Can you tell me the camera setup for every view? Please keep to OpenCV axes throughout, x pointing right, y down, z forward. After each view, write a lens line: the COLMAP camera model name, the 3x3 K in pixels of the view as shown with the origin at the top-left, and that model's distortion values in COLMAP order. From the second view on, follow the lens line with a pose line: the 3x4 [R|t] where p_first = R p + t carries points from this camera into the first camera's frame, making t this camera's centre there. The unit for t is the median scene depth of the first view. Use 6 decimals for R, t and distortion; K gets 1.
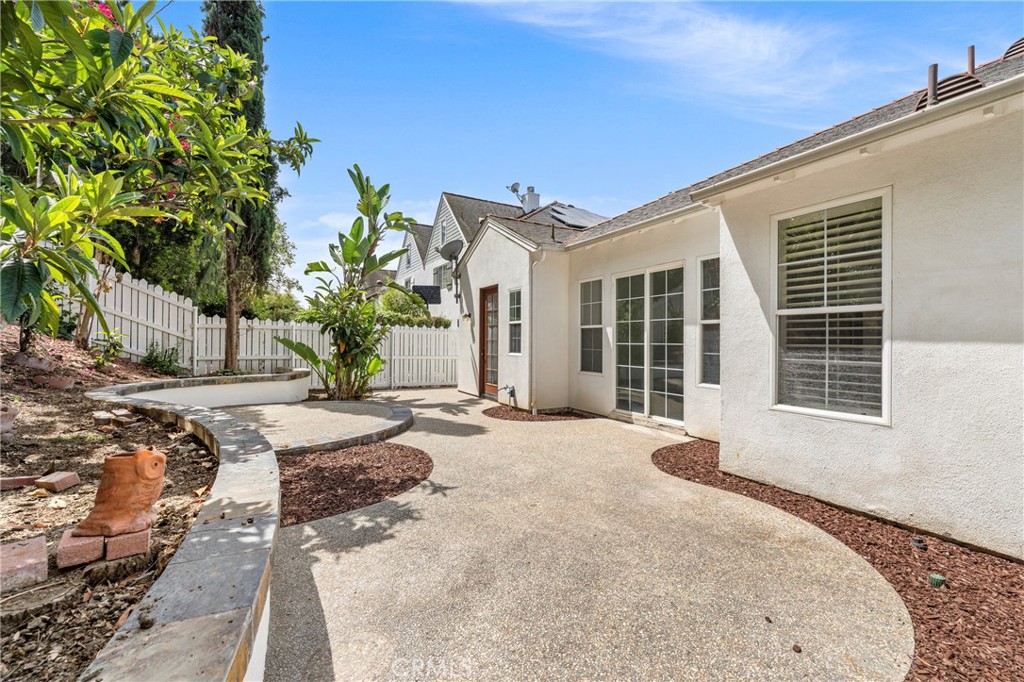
lens RADIAL K [[413.4, 0, 510.9], [0, 413.4, 340.3], [0, 0, 1]] dist [-0.001131, -0.000345]
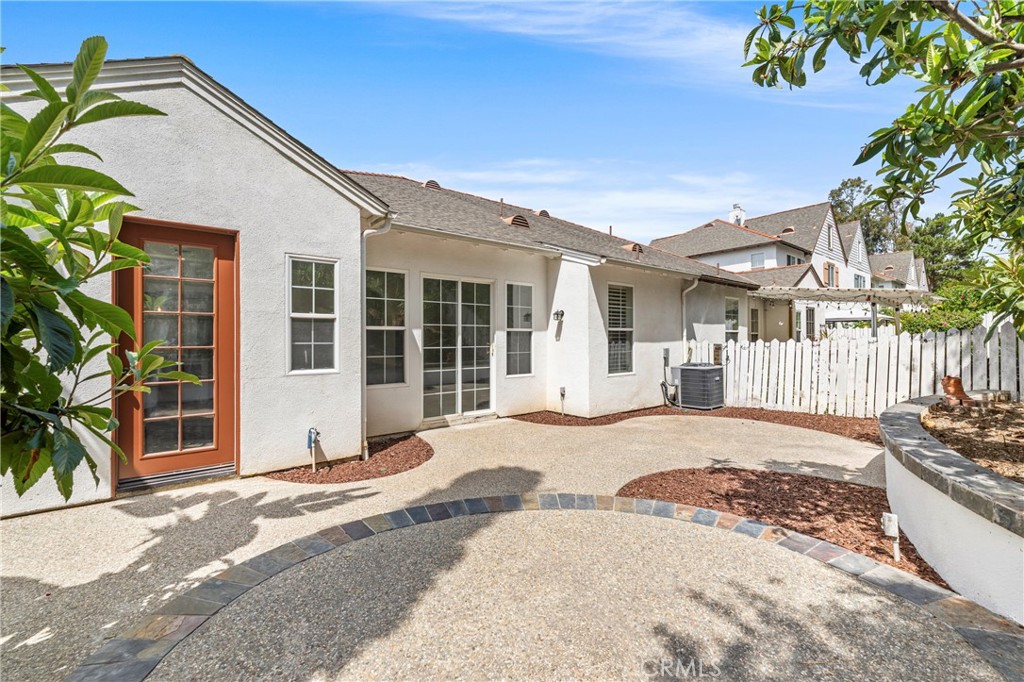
lens RADIAL K [[413.4, 0, 510.7], [0, 413.4, 337.8], [0, 0, 1]] dist [-0.001131, -0.000345]
pose [[-0.162223, 0.002334, 0.986751, -0.733924], [0.005113, 0.999986, -0.001524, -0.012893], [-0.986741, 0.004798, -0.162232, 1.019597]]
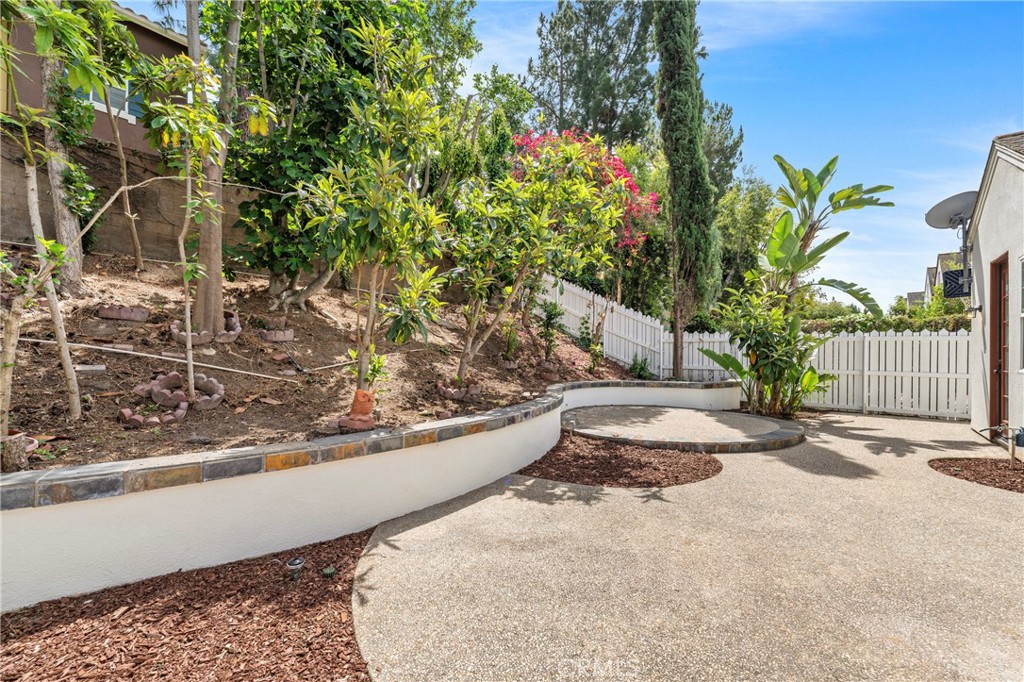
lens RADIAL K [[413.4, 0, 508.4], [0, 413.4, 352.0], [0, 0, 1]] dist [-0.001131, -0.000345]
pose [[0.364932, -0.009967, -0.930981, 0.342751], [0.003727, 0.999950, -0.009245, 0.012743], [0.931027, -0.000096, 0.364951, 0.177526]]
